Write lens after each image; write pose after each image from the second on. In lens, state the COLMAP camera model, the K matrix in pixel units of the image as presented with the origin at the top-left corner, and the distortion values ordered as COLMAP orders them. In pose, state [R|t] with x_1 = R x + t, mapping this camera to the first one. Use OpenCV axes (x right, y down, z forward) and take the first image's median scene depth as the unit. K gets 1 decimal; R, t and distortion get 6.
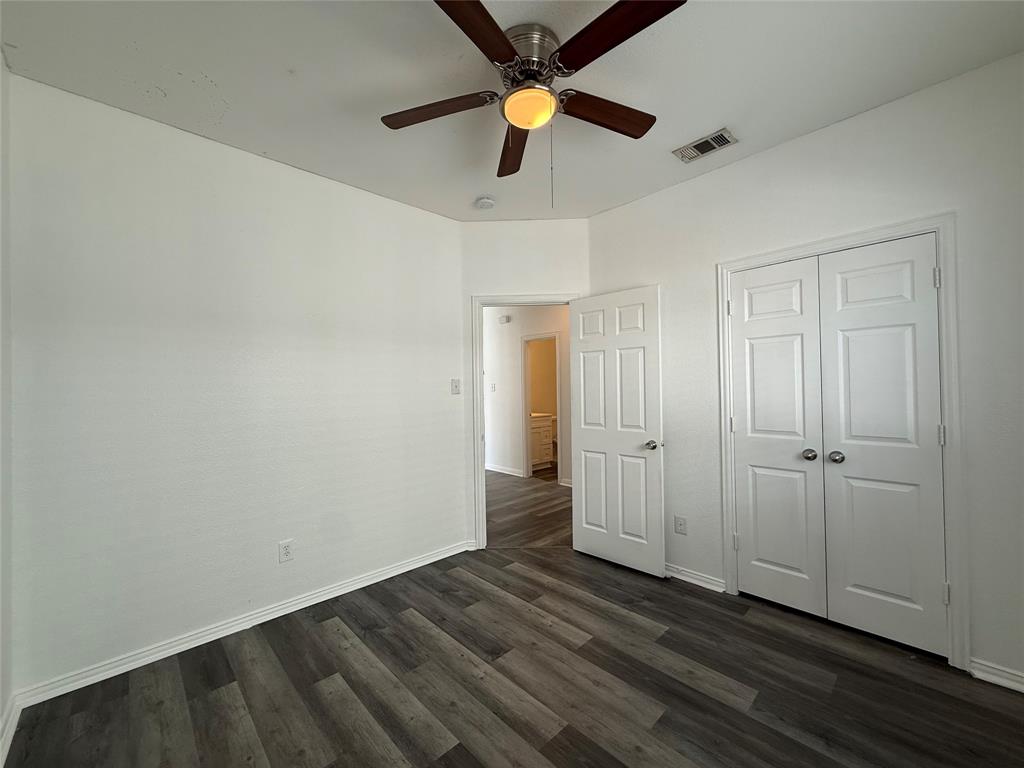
lens RADIAL K [[403.8, 0, 513.2], [0, 403.8, 386.0], [0, 0, 1]] dist [0.000098, 0.000459]
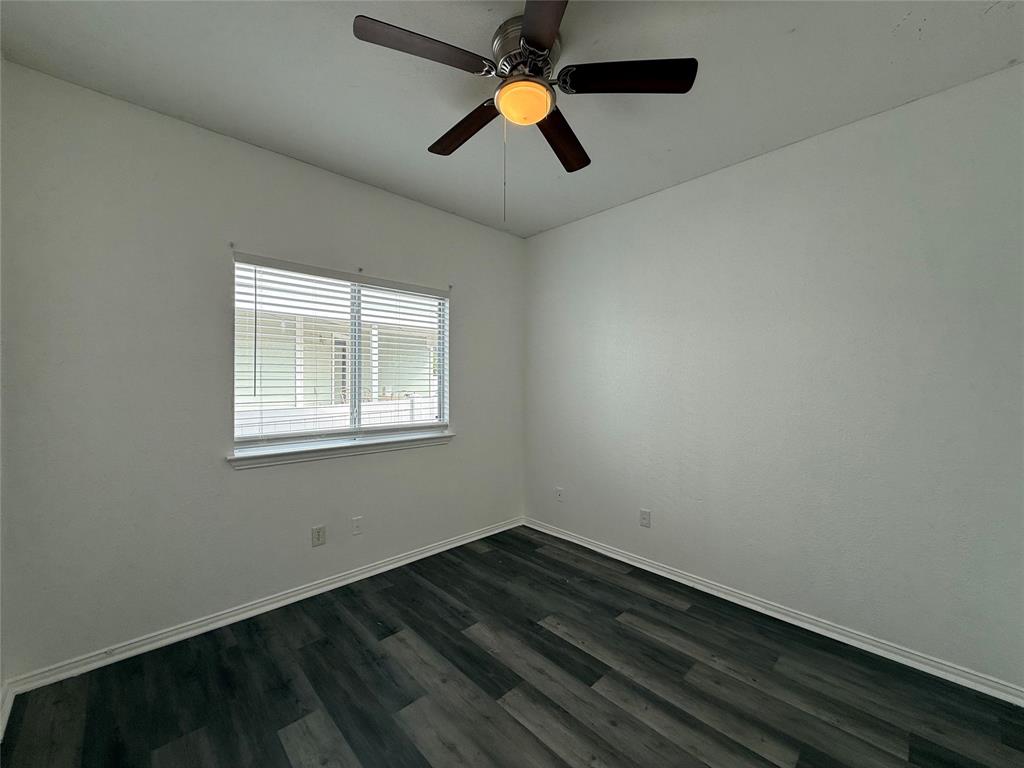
lens RADIAL K [[403.8, 0, 510.8], [0, 403.8, 384.1], [0, 0, 1]] dist [0.000098, 0.000459]
pose [[-0.999892, 0.014686, 0.001103, 0.080590], [0.014671, 0.999813, -0.012630, 0.003399], [-0.001289, -0.012612, -0.999920, 2.005165]]
